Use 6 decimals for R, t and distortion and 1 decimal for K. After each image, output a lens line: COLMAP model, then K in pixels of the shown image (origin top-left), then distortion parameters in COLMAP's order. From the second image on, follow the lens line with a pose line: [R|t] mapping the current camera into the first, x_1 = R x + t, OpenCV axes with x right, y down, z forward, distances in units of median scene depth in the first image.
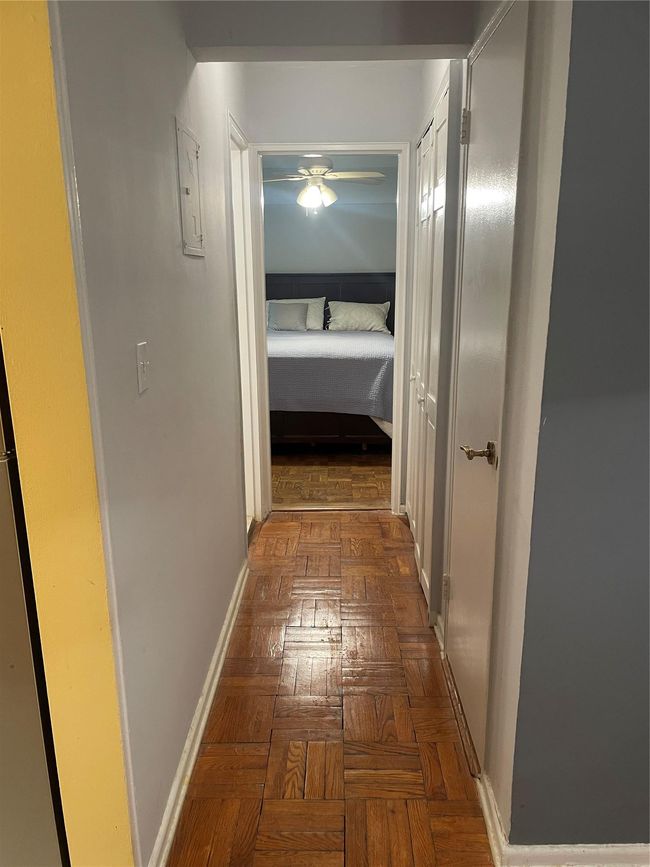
lens RADIAL K [[655.3, 0, 325.0], [0, 655.3, 433.5], [0, 0, 1]] dist [0.109218, -0.150033]
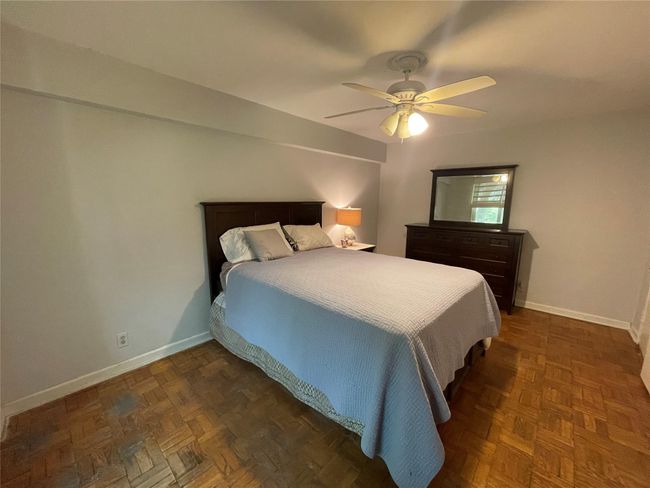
lens RADIAL K [[263.7, 0, 325.0], [0, 263.7, 244.0], [0, 0, 1]] dist [-0.002797, -0.000190]
pose [[0.686788, -0.109953, 0.718493, -0.454575], [0.173289, 0.984758, -0.014941, -0.240202], [-0.705899, 0.134768, 0.695373, 1.018125]]
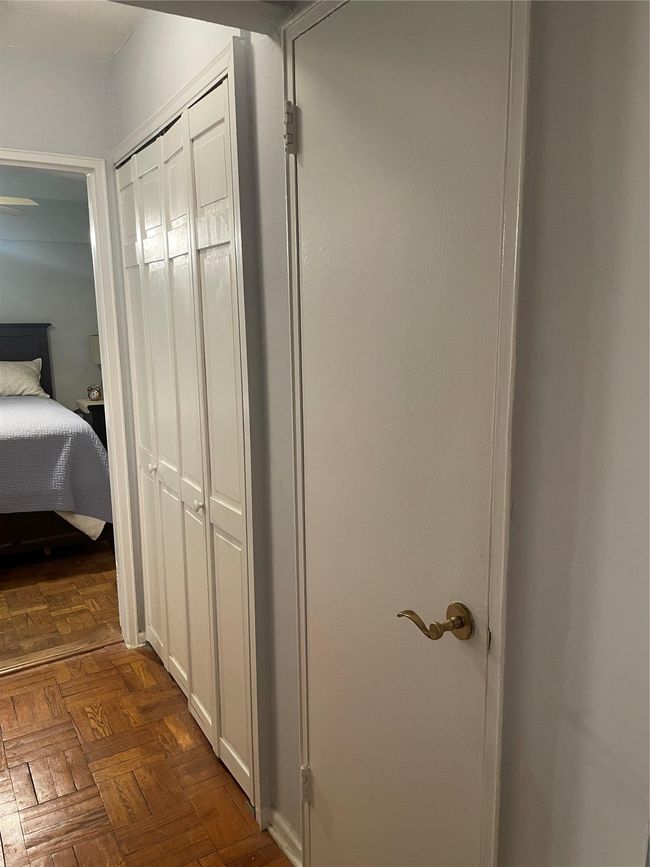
lens RADIAL K [[655.3, 0, 325.0], [0, 655.3, 433.5], [0, 0, 1]] dist [0.109218, -0.150033]
pose [[0.845860, -0.101431, 0.523672, -0.071773], [0.135764, 0.990360, -0.027468, -0.060794], [-0.515838, 0.094330, 0.851477, 0.207041]]
